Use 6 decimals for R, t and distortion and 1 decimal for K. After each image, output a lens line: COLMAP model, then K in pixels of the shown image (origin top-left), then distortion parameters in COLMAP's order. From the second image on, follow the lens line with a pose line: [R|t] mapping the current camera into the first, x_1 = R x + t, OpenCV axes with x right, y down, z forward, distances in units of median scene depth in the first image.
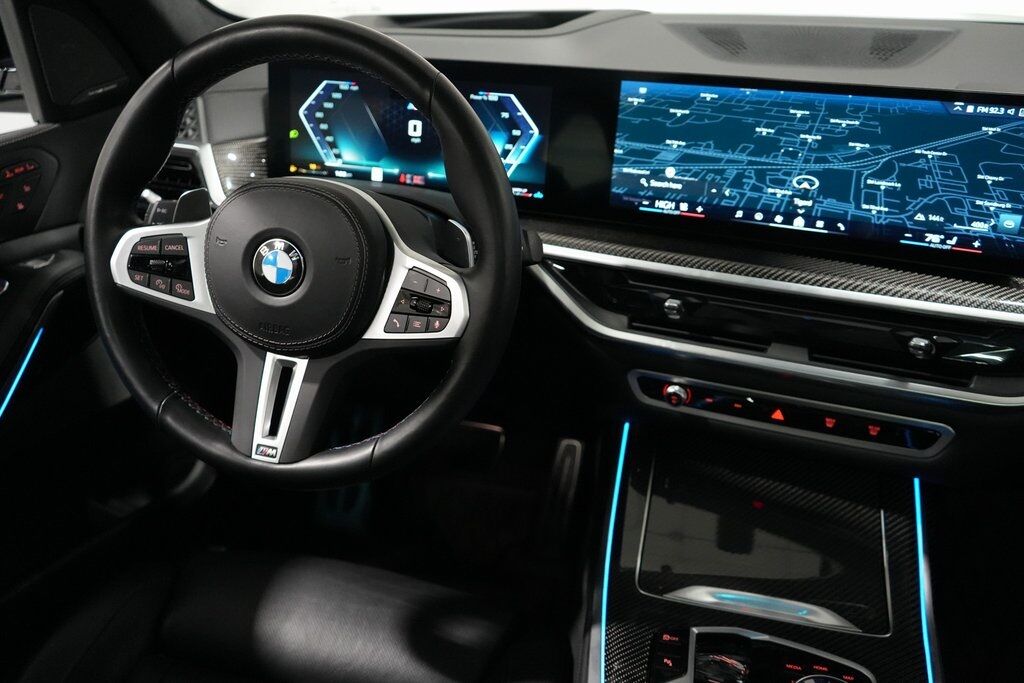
lens RADIAL K [[825.9, 0, 507.6], [0, 825.9, 342.1], [0, 0, 1]] dist [-0.017733, 0.011770]
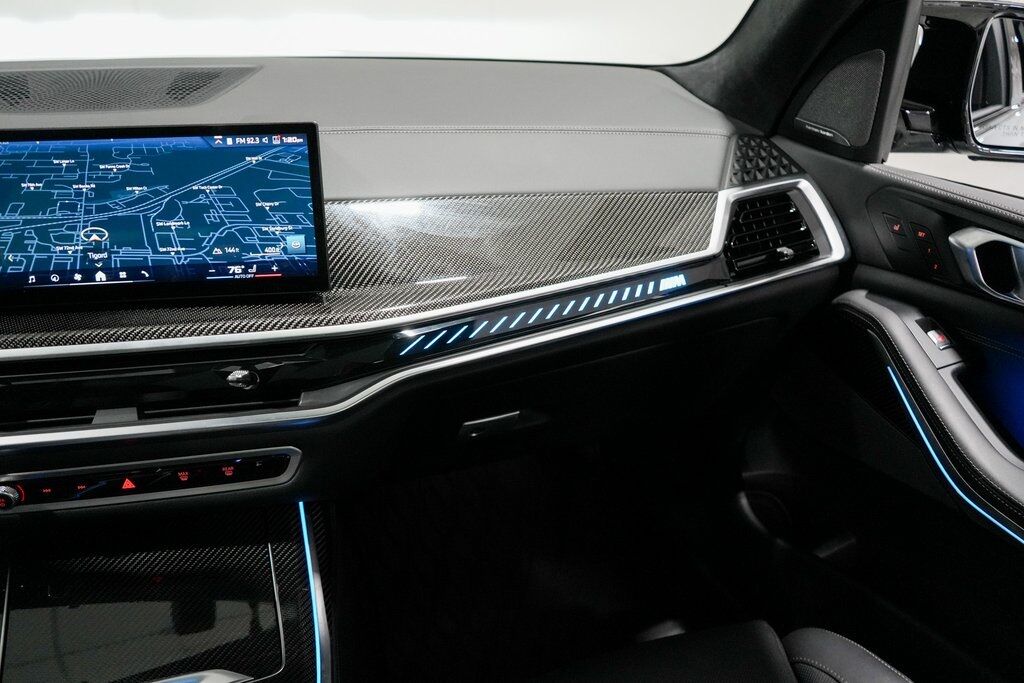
lens RADIAL K [[825.9, 0, 518.0], [0, 825.9, 343.5], [0, 0, 1]] dist [-0.017733, 0.011770]
pose [[0.824066, -0.218721, 0.522567, 0.242672], [0.242492, 0.969868, 0.023541, 0.019929], [-0.511970, 0.107319, 0.852273, -0.023903]]
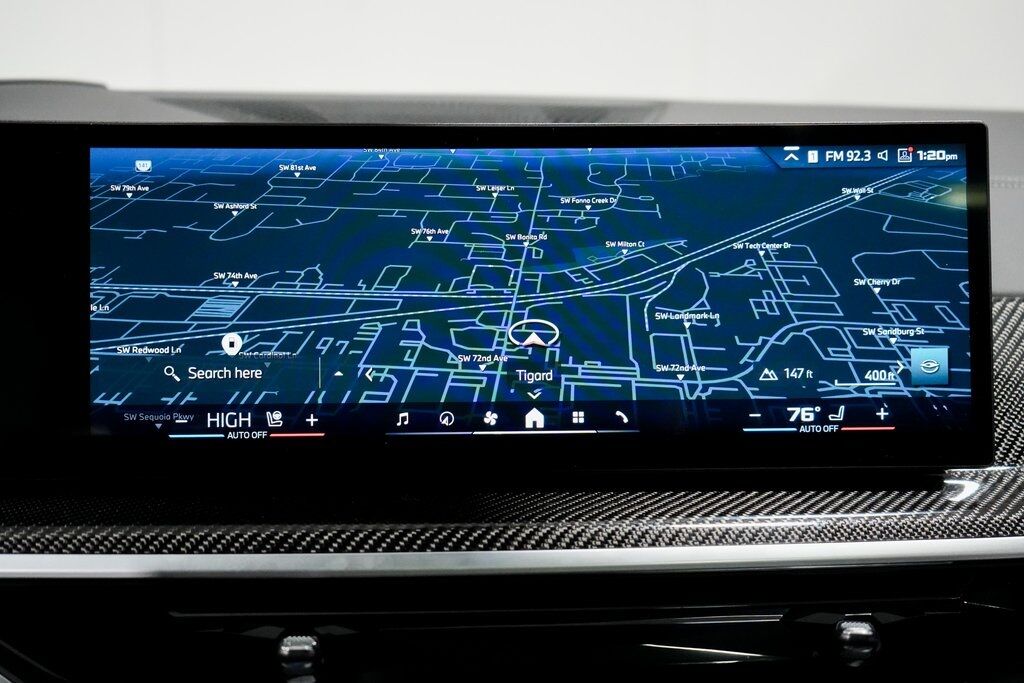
lens RADIAL K [[1312.8, 0, 514.0], [0, 1312.8, 343.0], [0, 0, 1]] dist [-0.018180, 0.000000]
pose [[0.881850, -0.062760, 0.467335, 0.009068], [0.203736, 0.944528, -0.257601, -0.001623], [-0.425244, 0.322378, 0.845719, 0.384230]]
